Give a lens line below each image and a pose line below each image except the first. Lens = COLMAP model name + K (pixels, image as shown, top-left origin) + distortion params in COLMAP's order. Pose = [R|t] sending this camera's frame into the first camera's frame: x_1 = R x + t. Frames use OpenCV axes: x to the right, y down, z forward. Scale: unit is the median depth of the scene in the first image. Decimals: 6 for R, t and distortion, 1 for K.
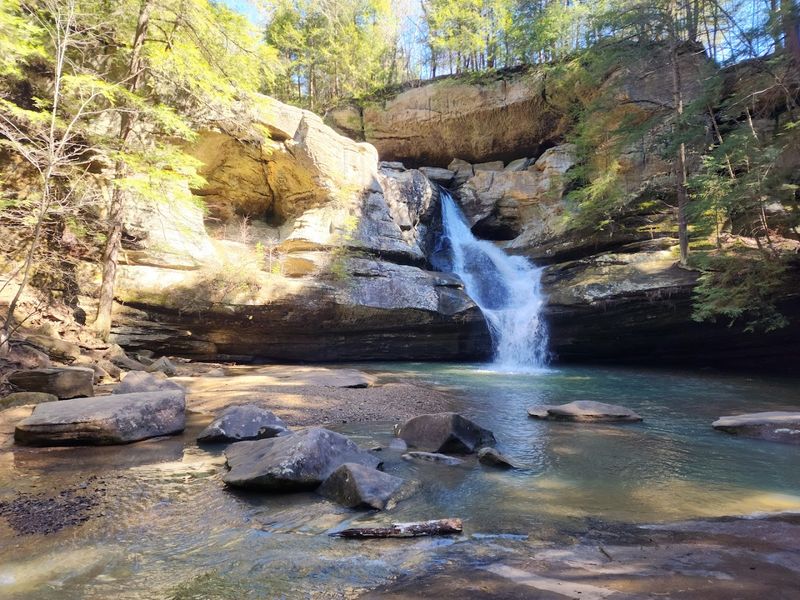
lens RADIAL K [[551.1, 0, 400.1], [0, 551.1, 300.7], [0, 0, 1]] dist [0.045094, -0.001525]
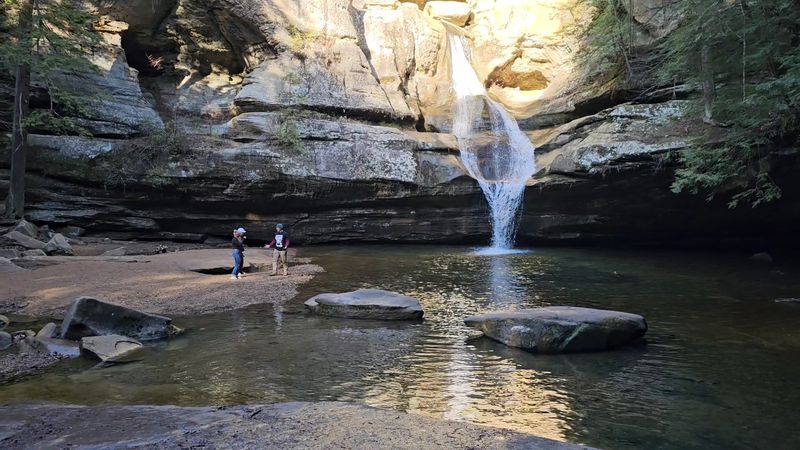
lens RADIAL K [[683.3, 0, 399.9], [0, 683.3, 225.5], [0, 0, 1]] dist [-0.013522, -0.003515]
pose [[0.981415, 0.004803, -0.191838, 0.251604], [0.011139, 0.996575, 0.081935, 0.000352], [0.191574, -0.082549, 0.978000, 0.004932]]
